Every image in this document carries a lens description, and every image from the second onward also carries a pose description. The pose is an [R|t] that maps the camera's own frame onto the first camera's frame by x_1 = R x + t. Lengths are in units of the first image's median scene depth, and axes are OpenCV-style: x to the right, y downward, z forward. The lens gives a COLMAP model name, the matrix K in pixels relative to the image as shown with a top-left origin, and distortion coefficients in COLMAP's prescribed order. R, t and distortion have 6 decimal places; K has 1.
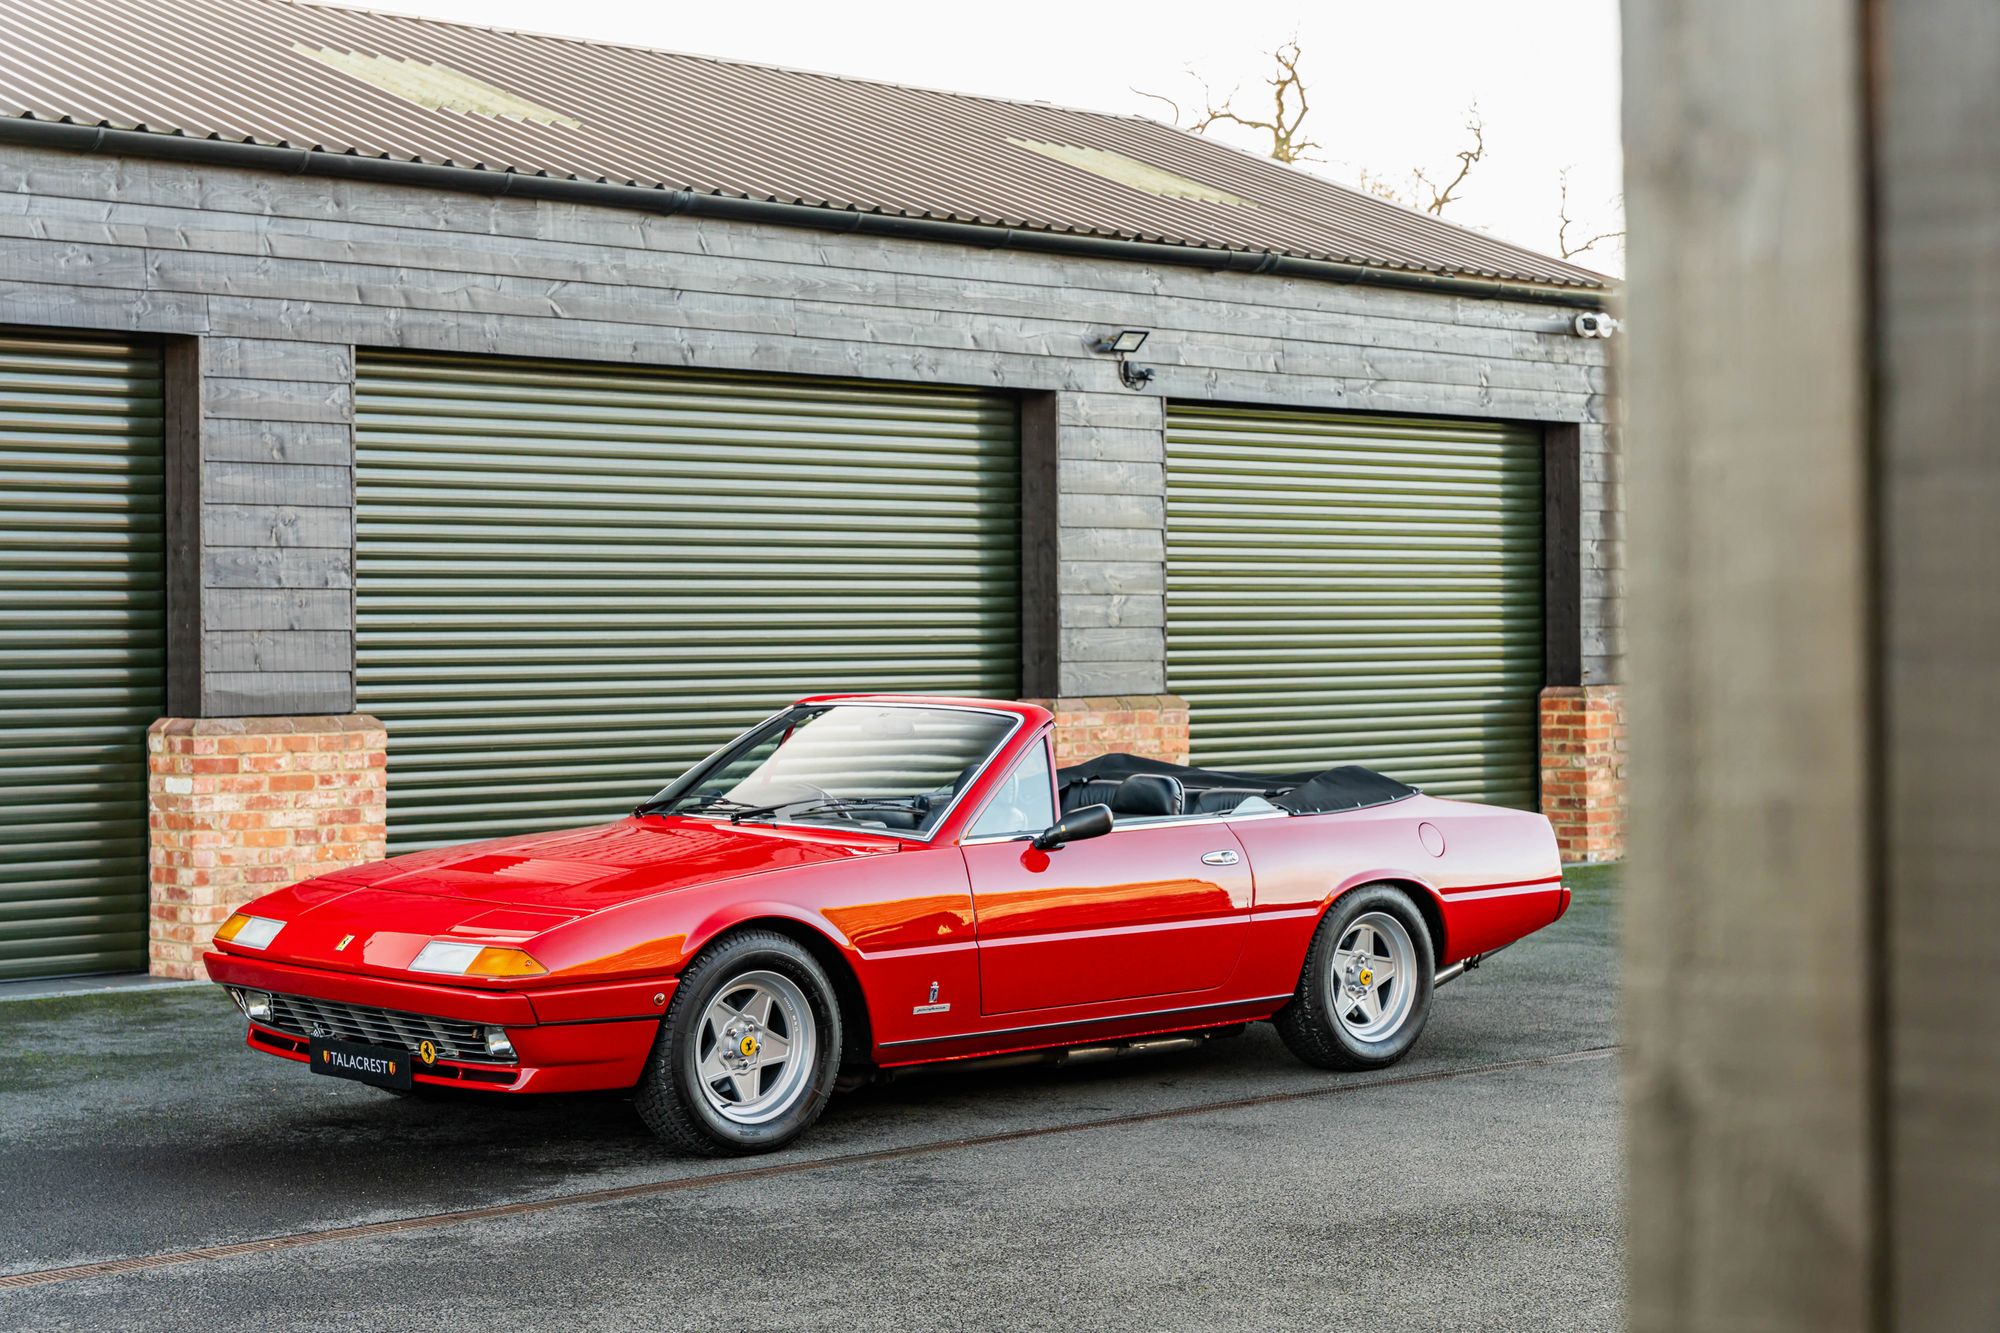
lens RADIAL K [[3380.7, 0, 1010.9], [0, 3380.7, 665.0], [0, 0, 1]] dist [0.044595, 0.013882]
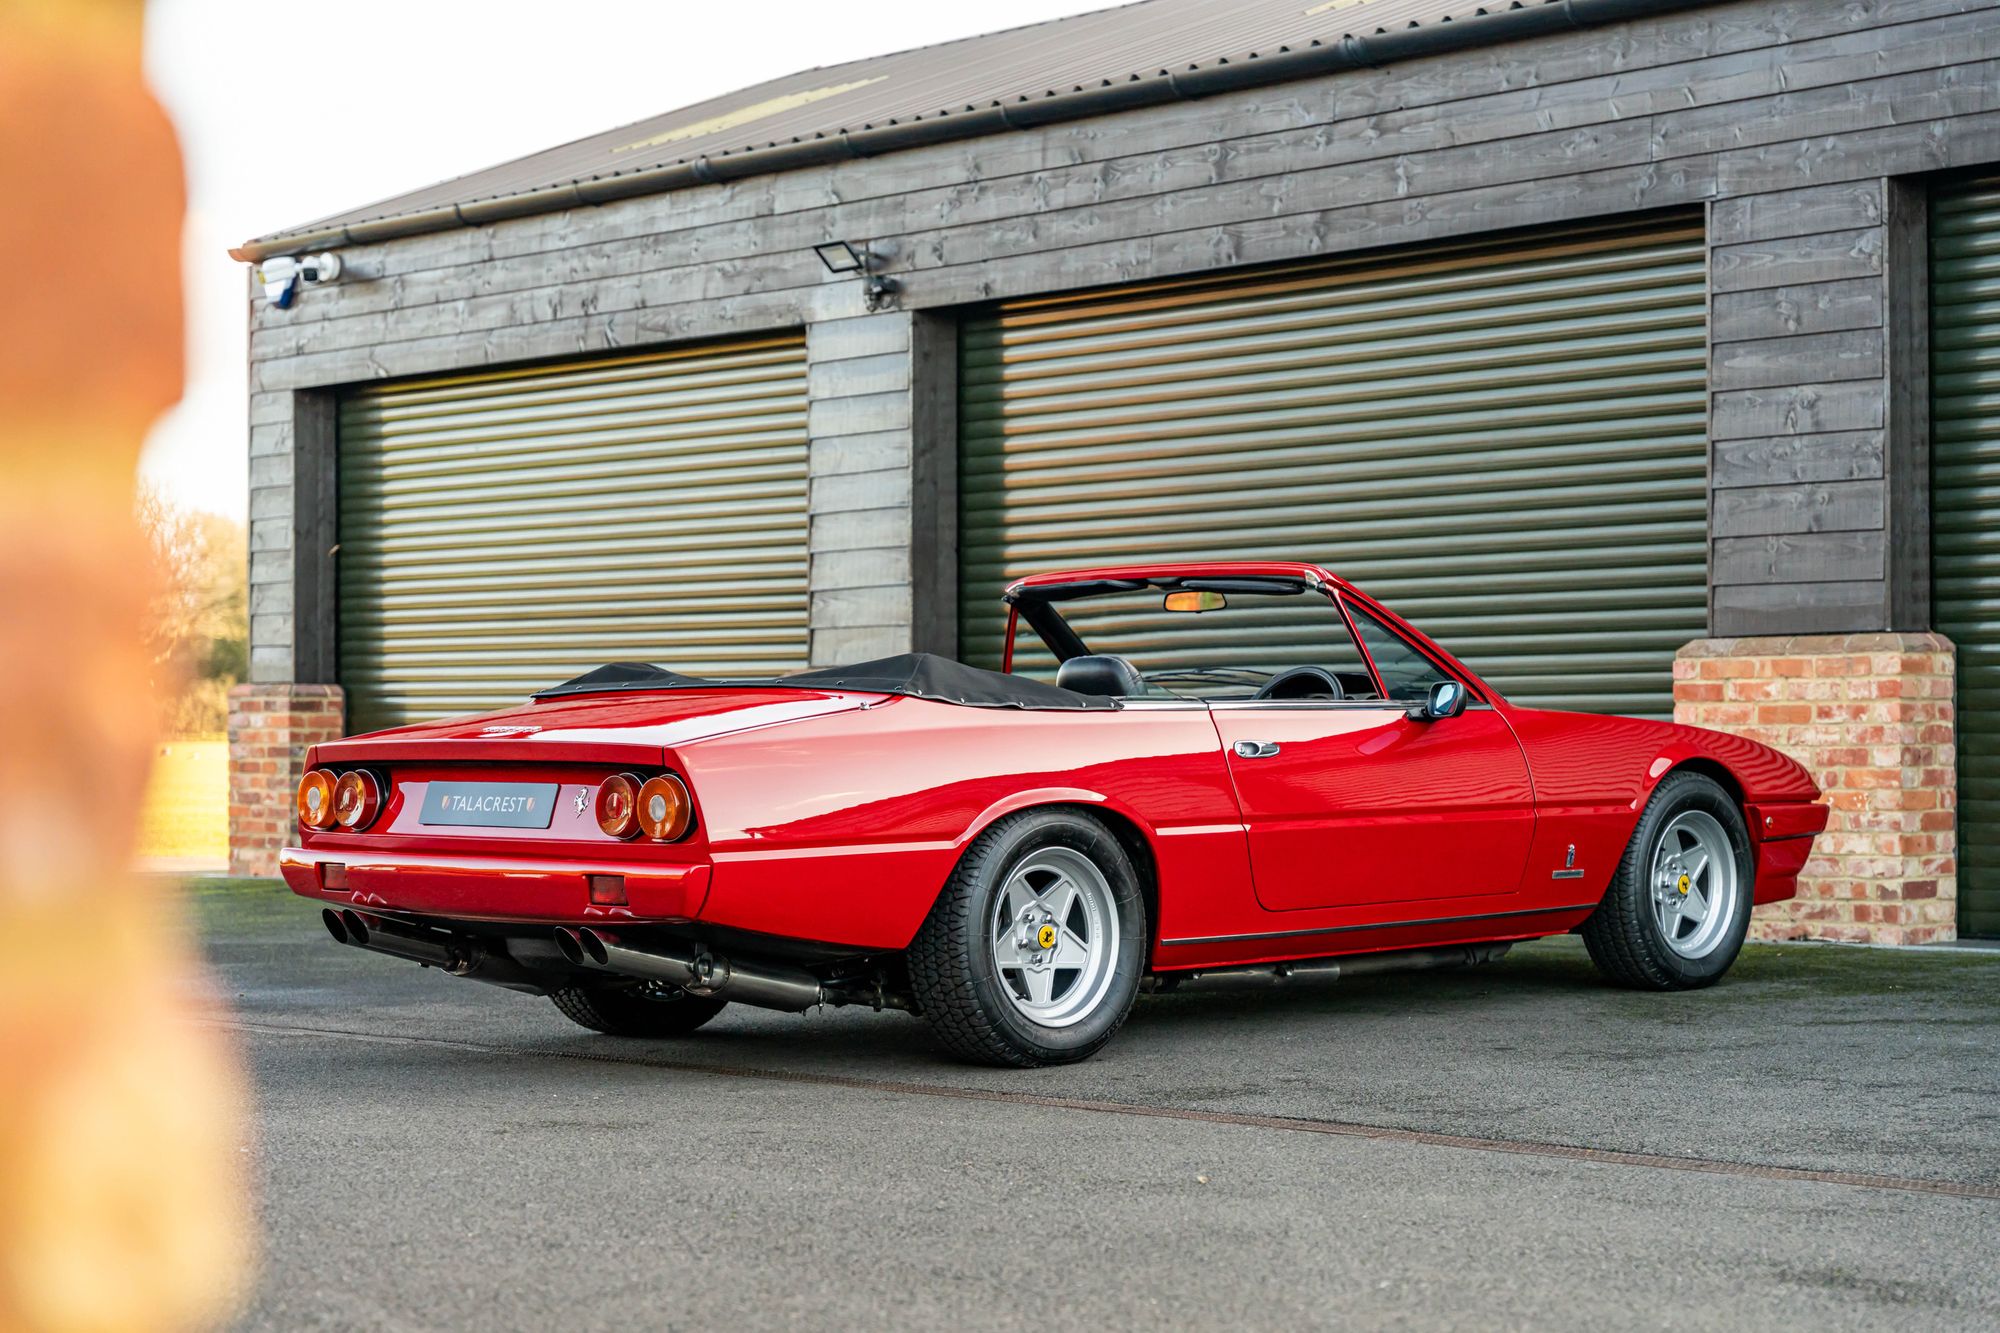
lens RADIAL K [[3743.7, 0, 1006.9], [0, 3743.7, 667.8], [0, 0, 1]] dist [0.053947, 0.023300]
pose [[0.015389, -0.014216, -0.999781, 0.708557], [0.000075, 0.999899, -0.014217, 0.036127], [0.999882, 0.000143, 0.015388, 0.785677]]
